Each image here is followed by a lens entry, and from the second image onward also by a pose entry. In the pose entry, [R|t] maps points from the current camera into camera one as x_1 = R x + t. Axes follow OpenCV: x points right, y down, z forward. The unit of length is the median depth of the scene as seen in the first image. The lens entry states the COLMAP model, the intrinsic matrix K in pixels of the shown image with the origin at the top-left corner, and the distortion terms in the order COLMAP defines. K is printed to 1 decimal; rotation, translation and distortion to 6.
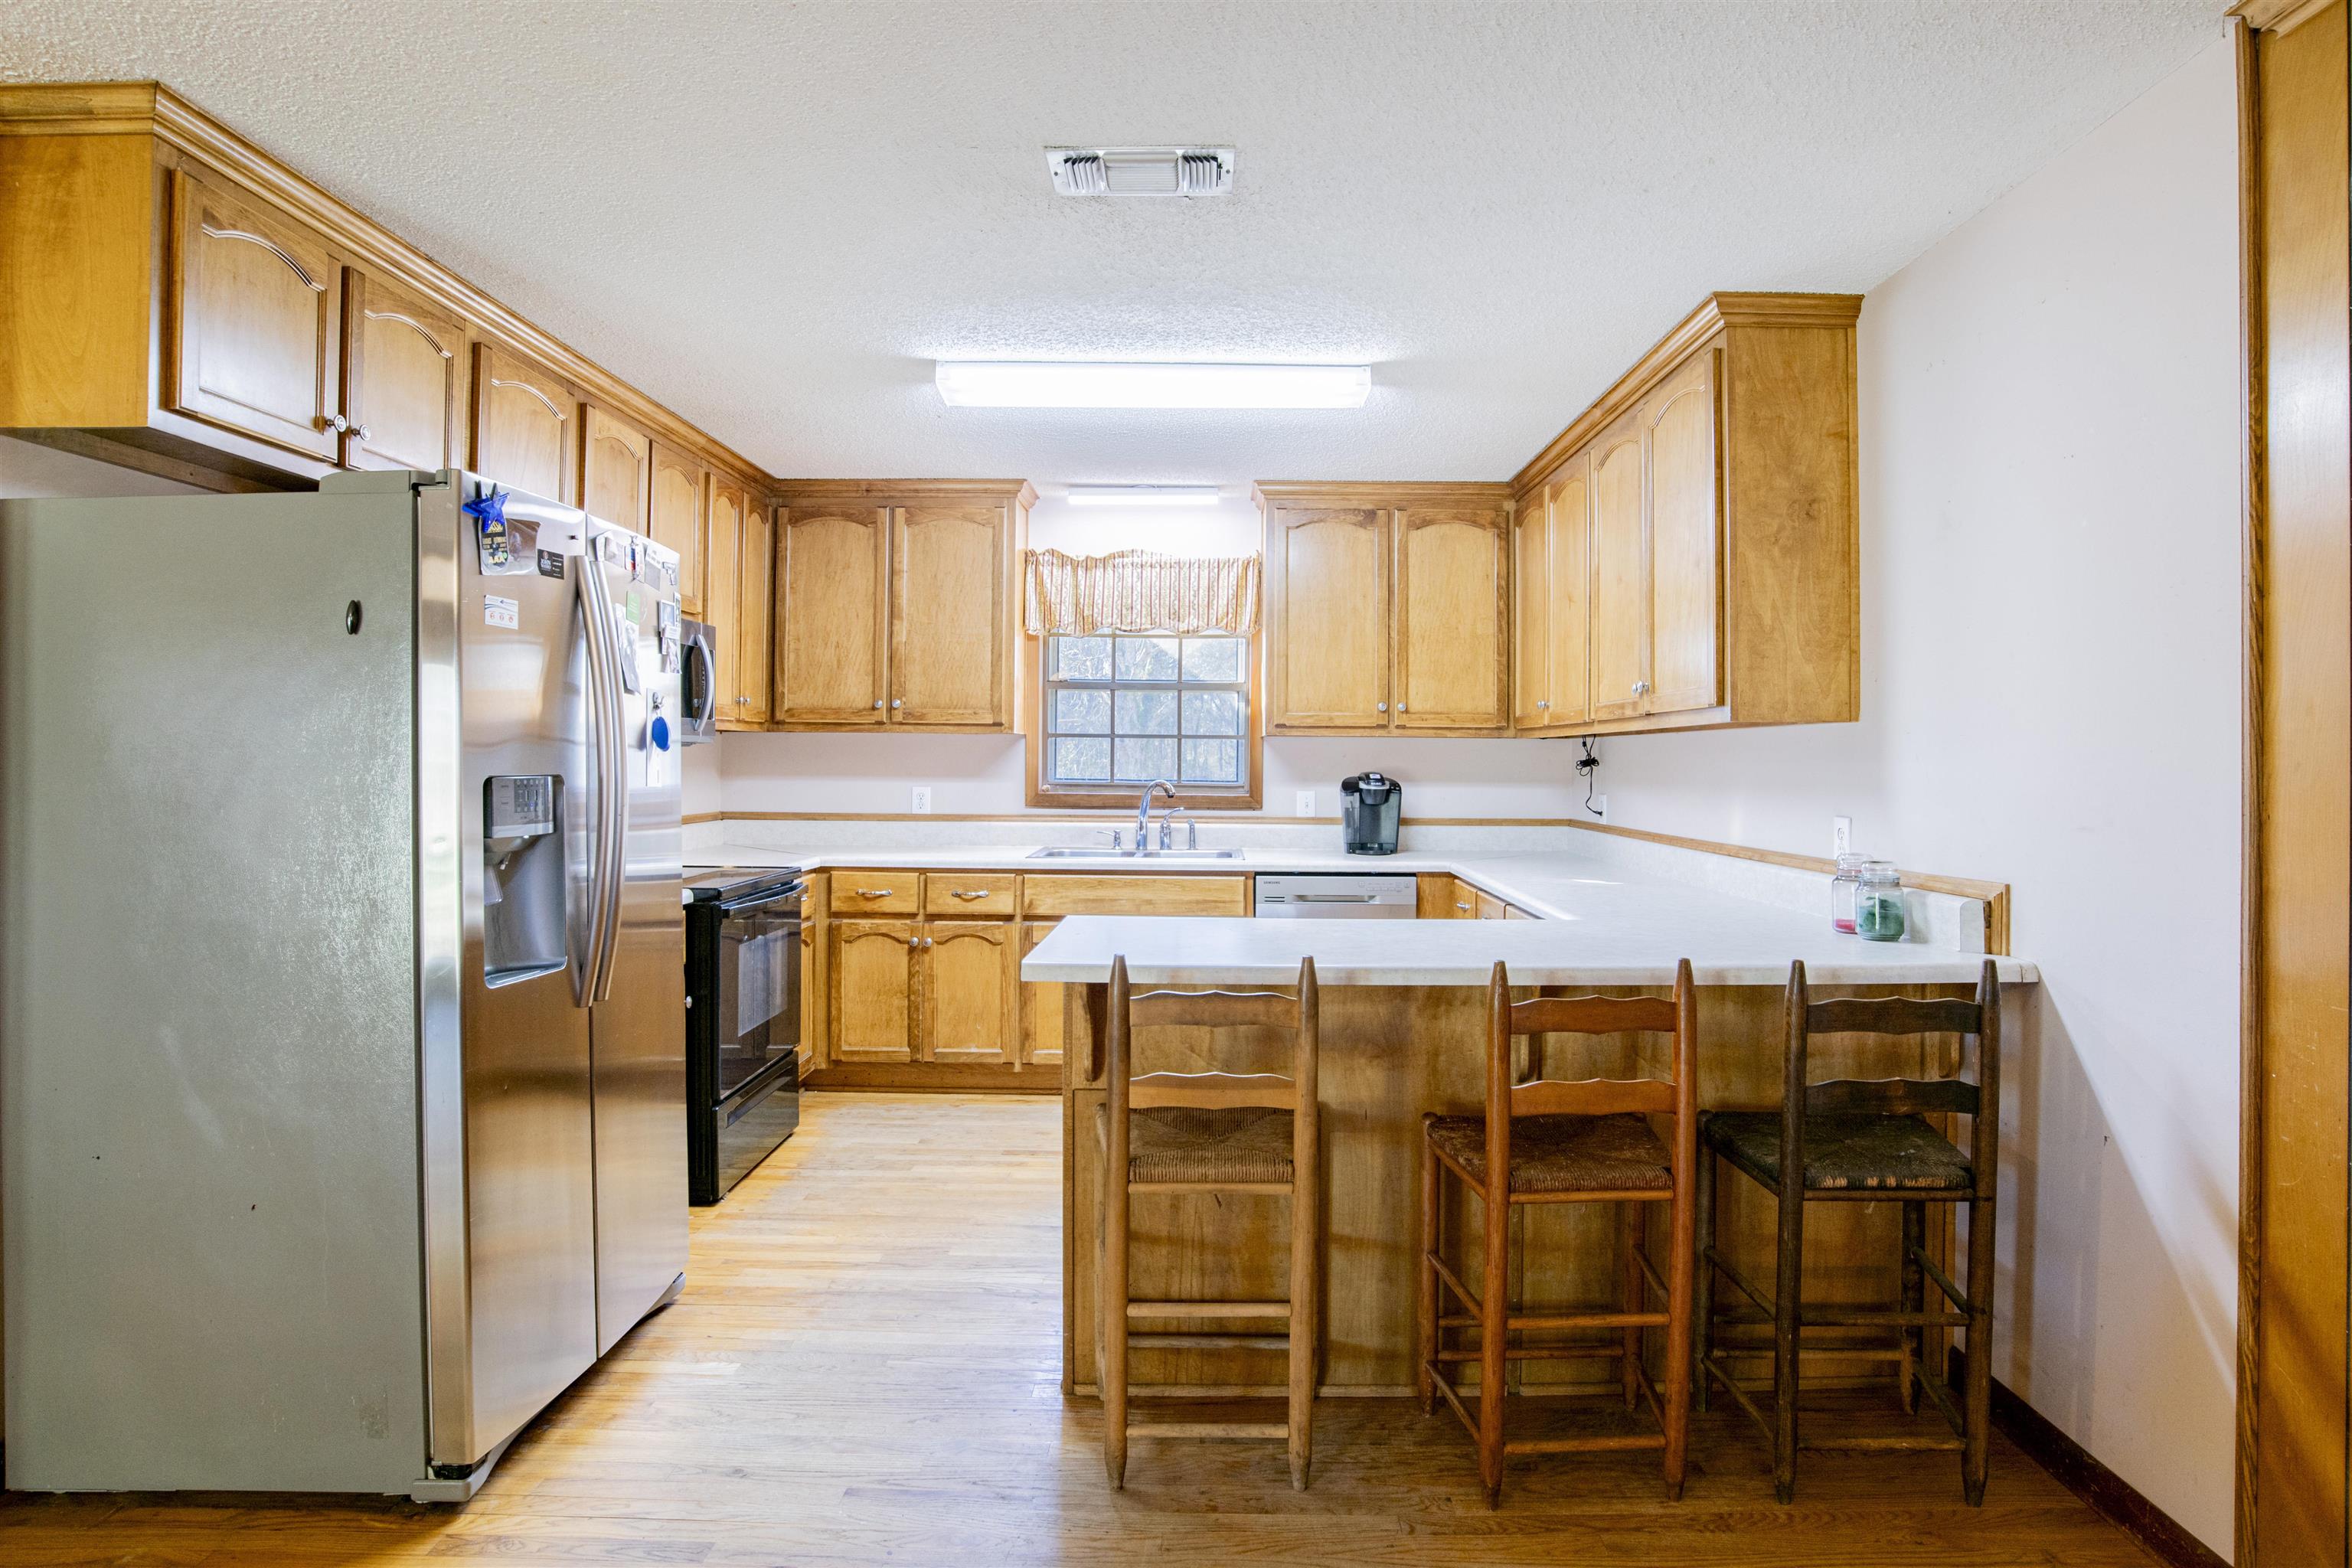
lens RADIAL K [[1291.6, 0, 1184.2], [0, 1291.6, 758.8], [0, 0, 1]] dist [-0.023564, 0.003699]
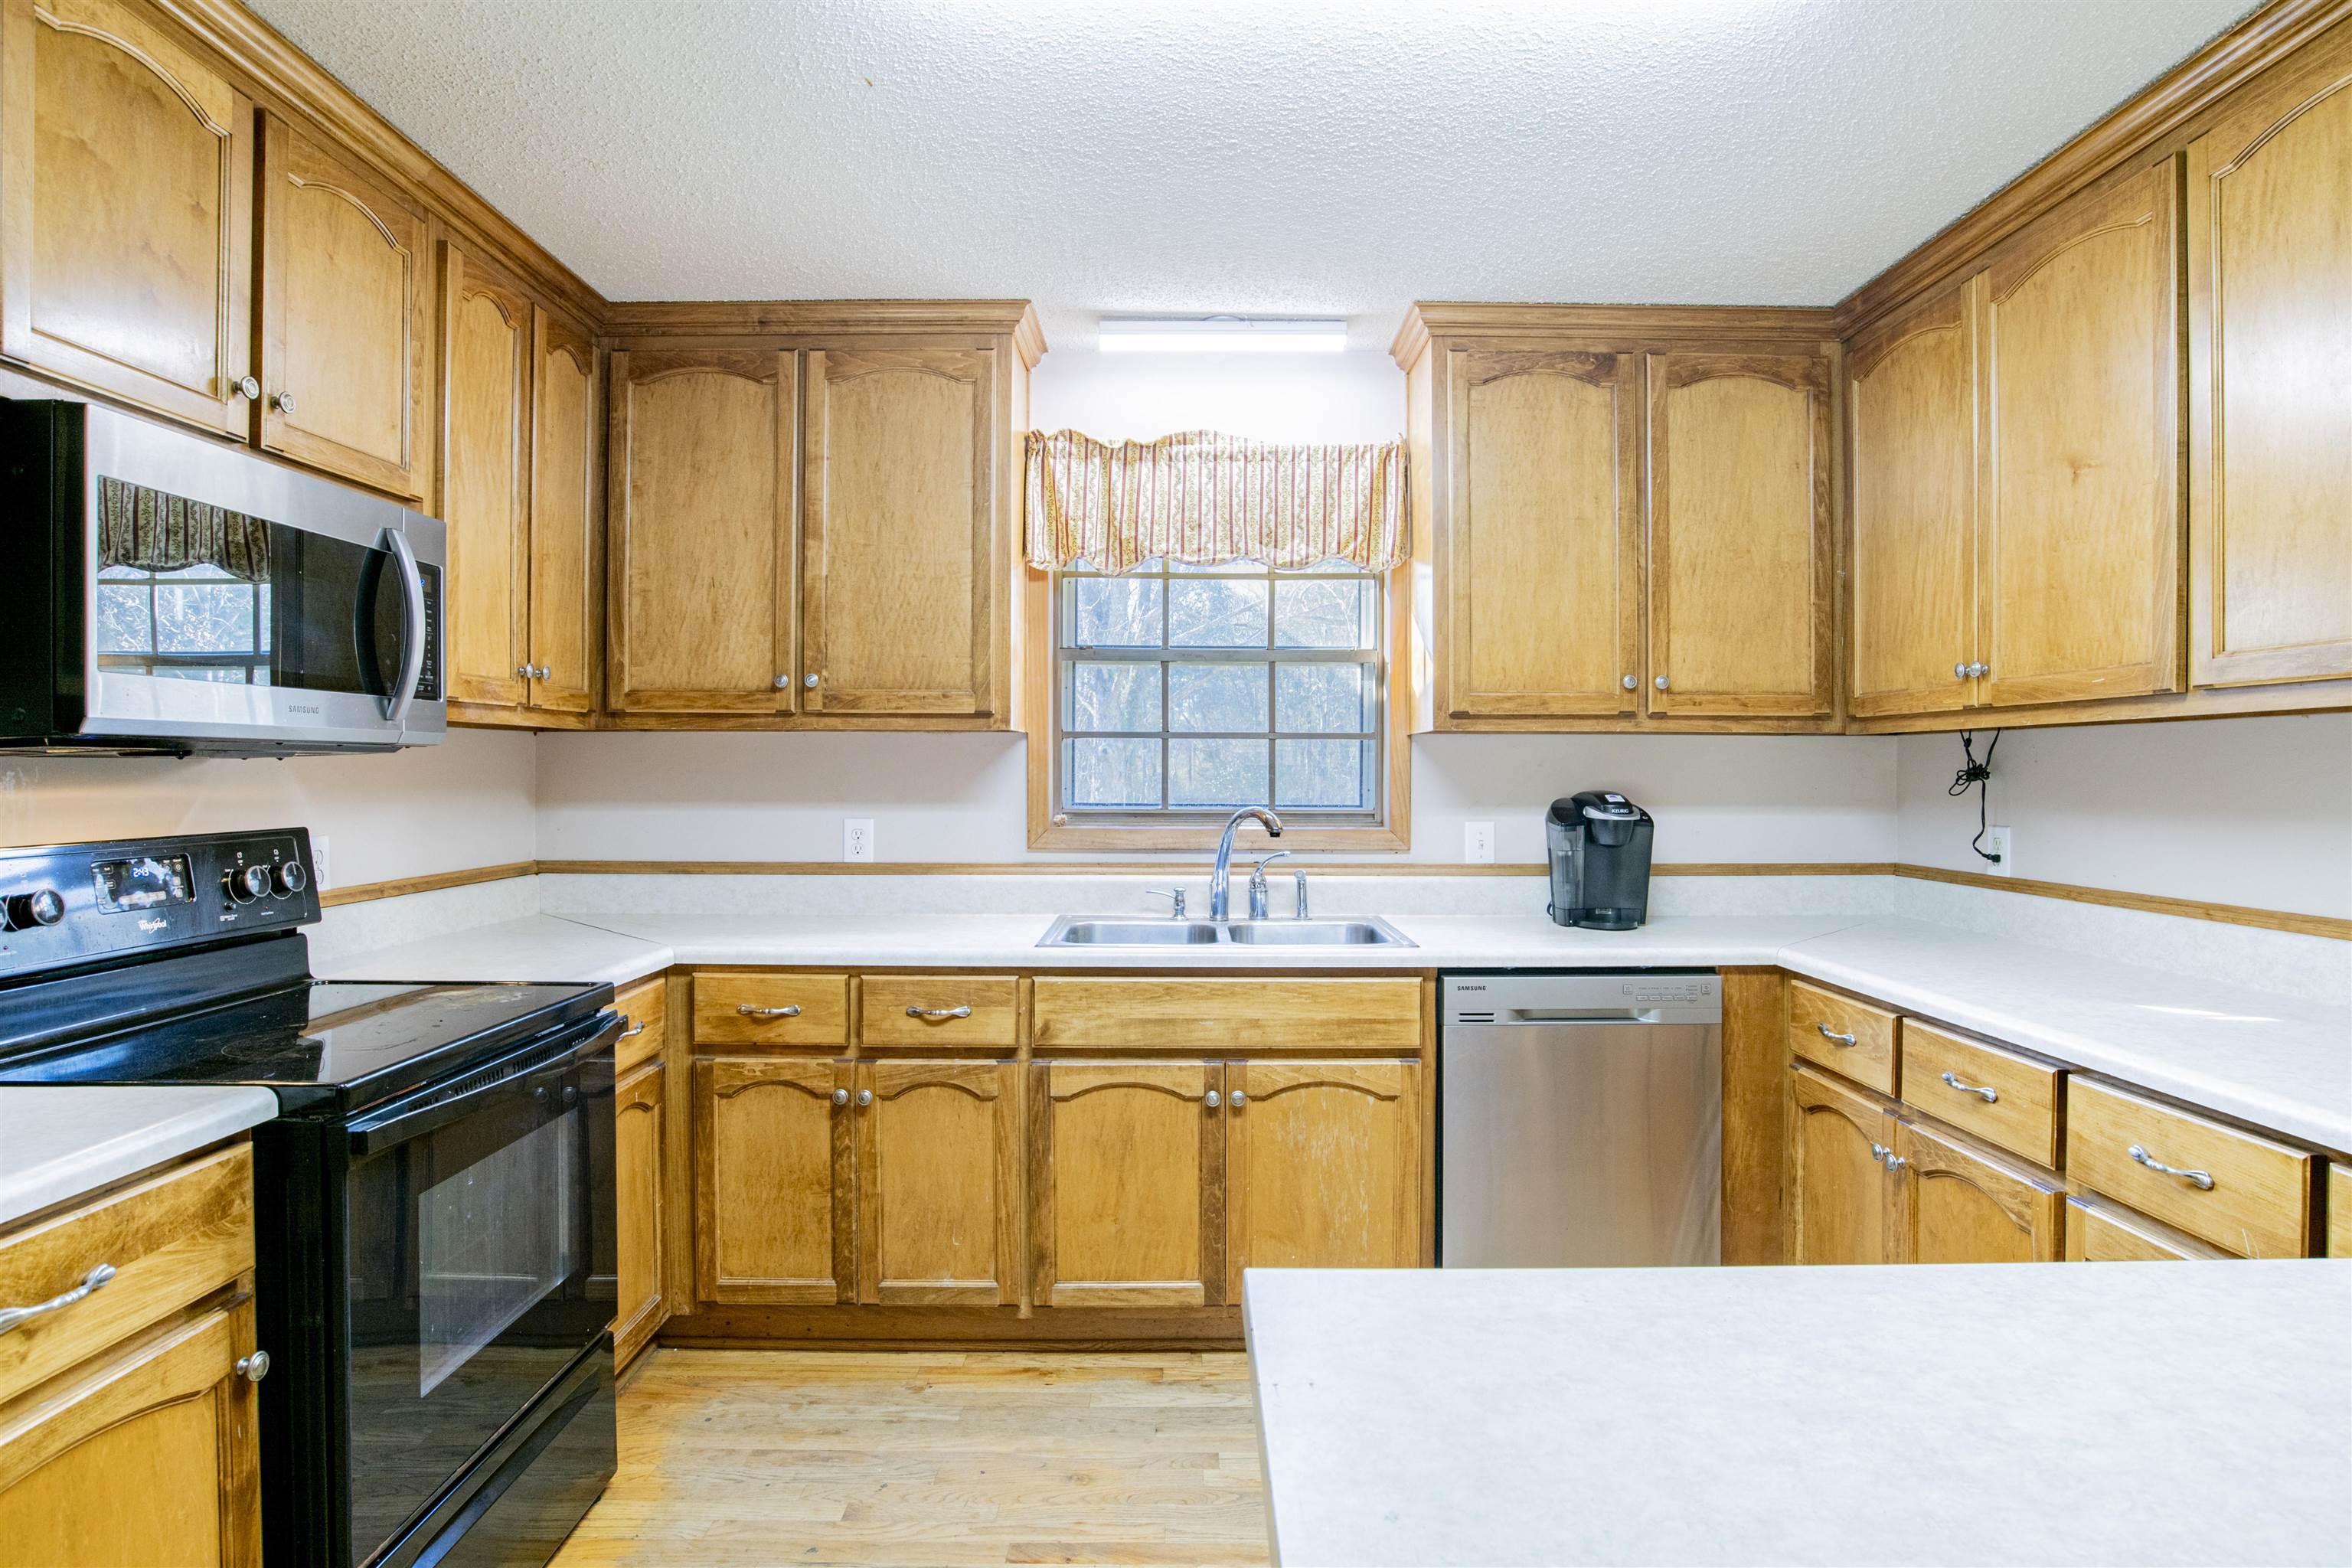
lens RADIAL K [[1293.2, 0, 1176.0], [0, 1293.2, 784.0], [0, 0, 1]] dist [-0.038909, 0.000040]
pose [[0.999869, -0.005790, 0.015131, -0.065377], [0.005624, 0.999924, 0.010983, -0.000839], [-0.015193, -0.010896, 0.999825, 0.406718]]
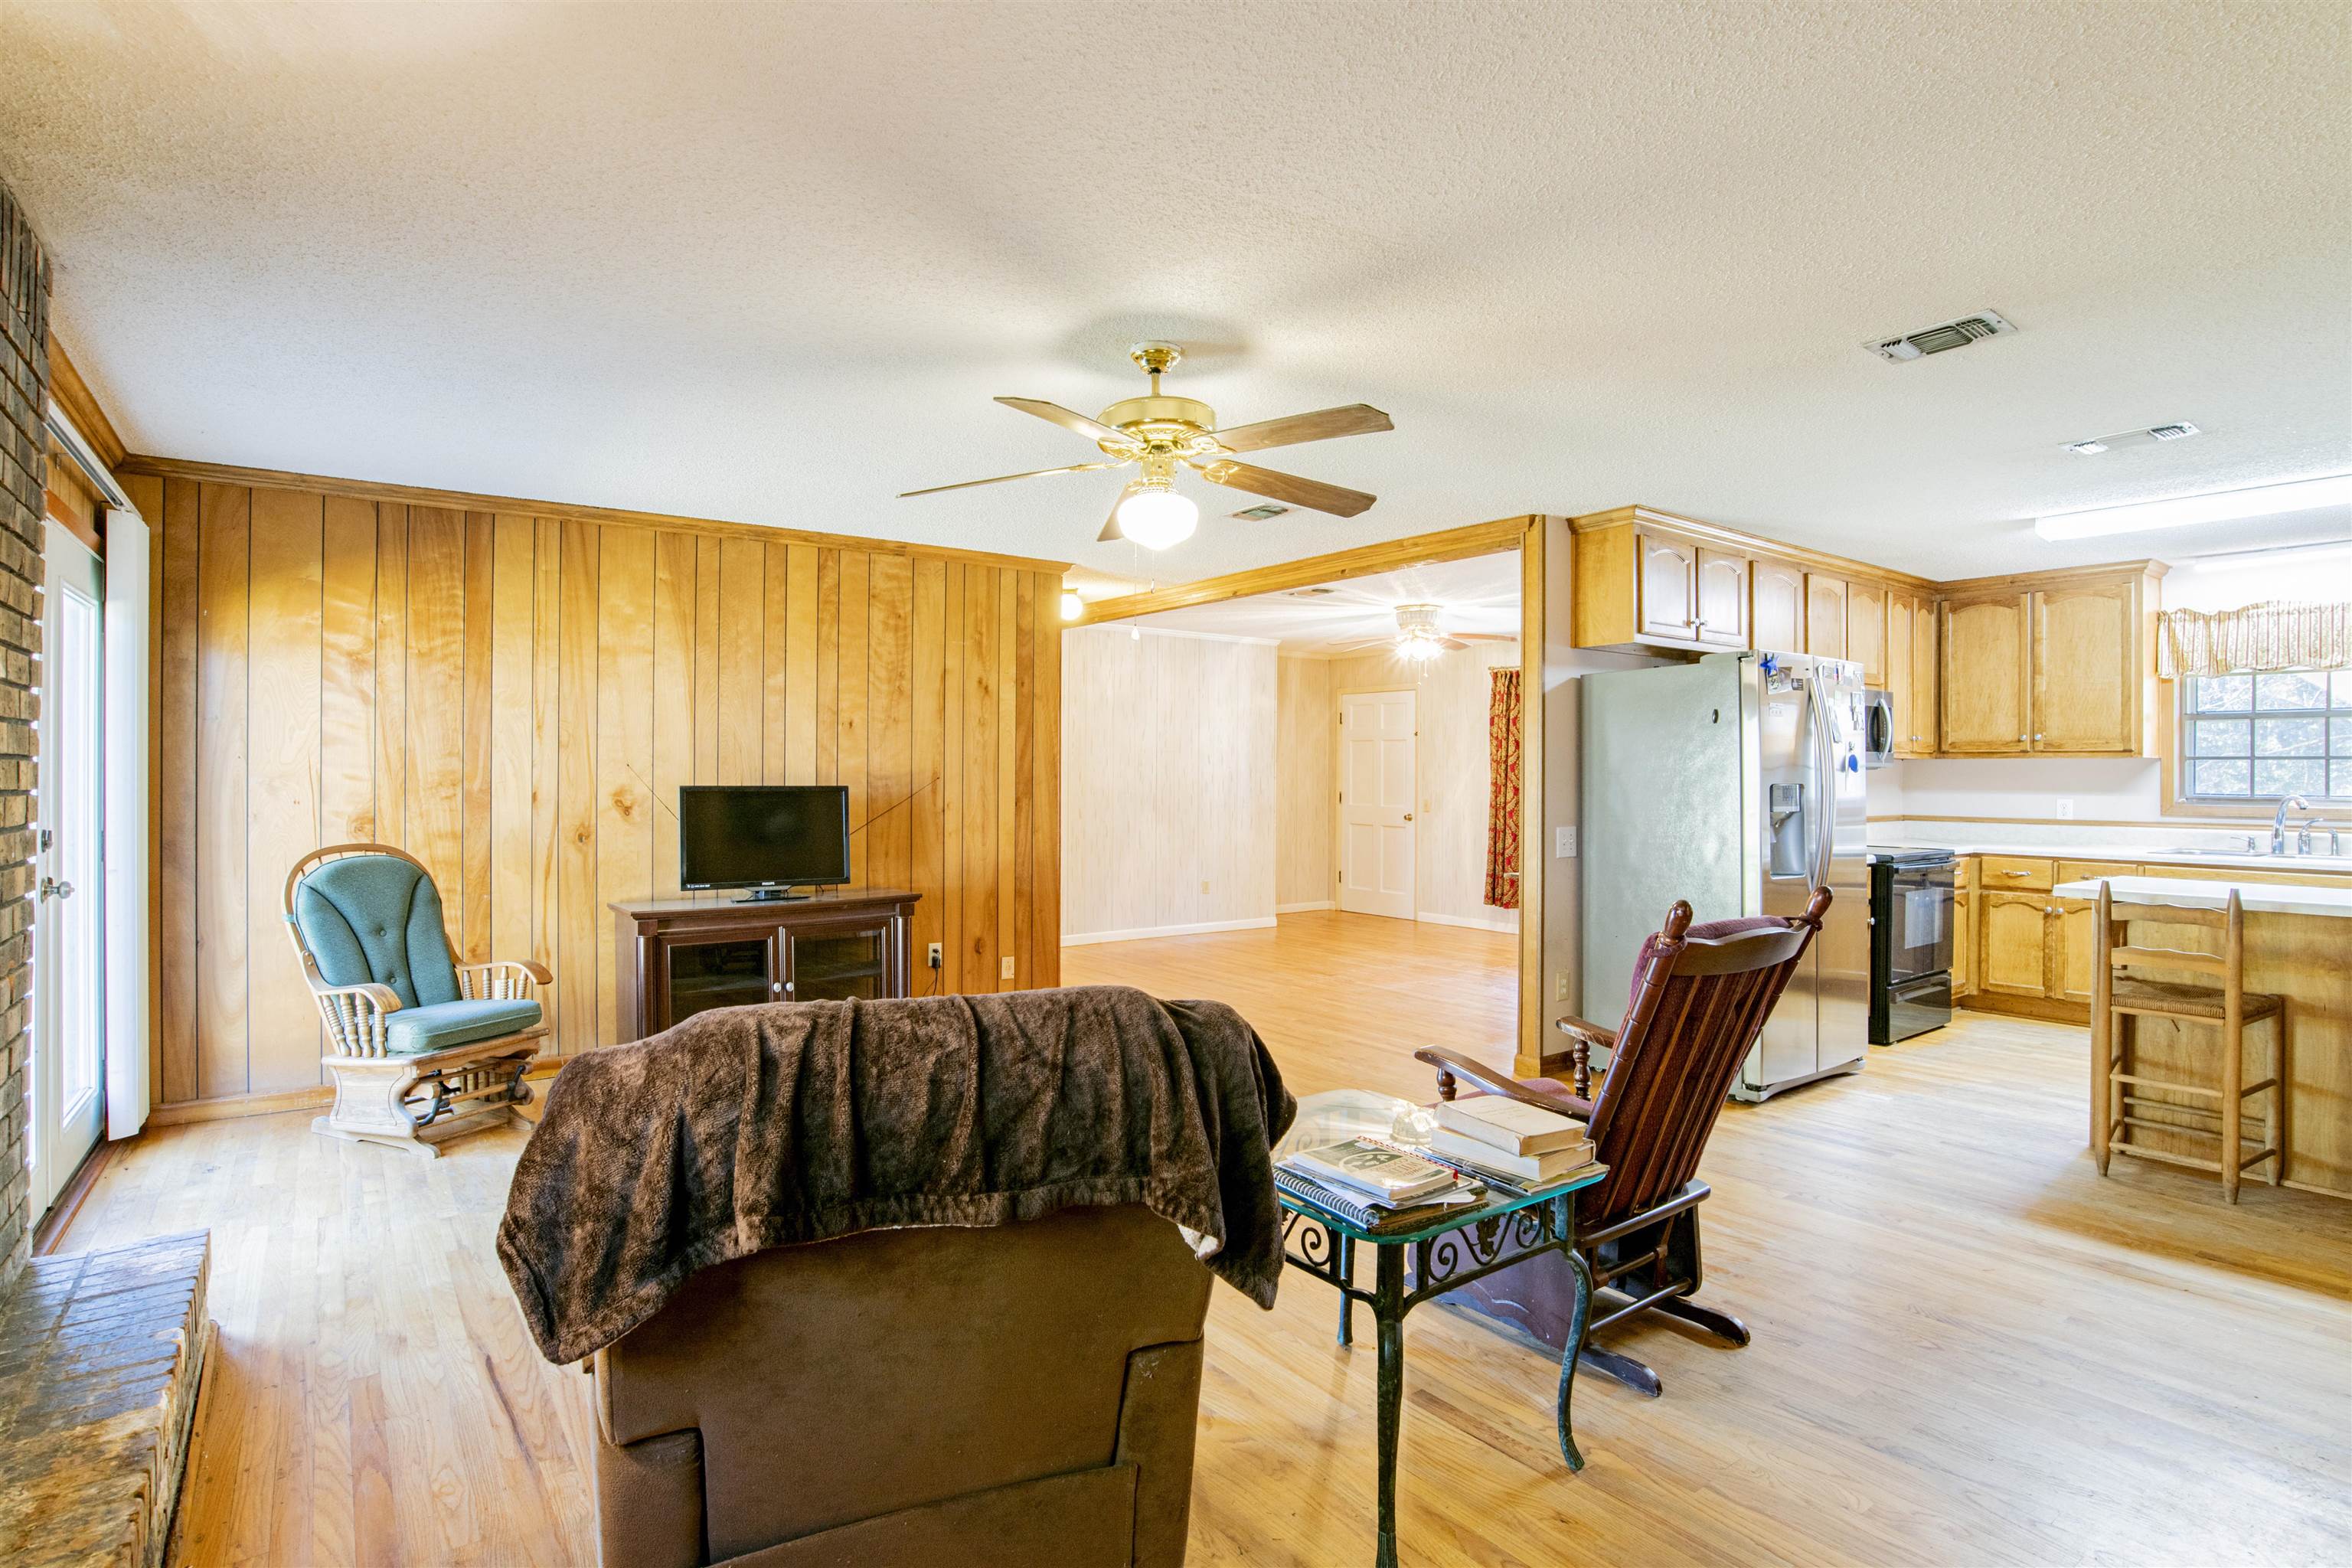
lens RADIAL K [[1206.1, 0, 1169.5], [0, 1206.1, 770.4], [0, 0, 1]] dist [-0.066096, 0.020979]
pose [[0.604824, -0.006336, -0.796334, 0.204222], [-0.000467, 0.999965, -0.008311, 0.003151], [0.796359, 0.005399, 0.604800, -0.471418]]
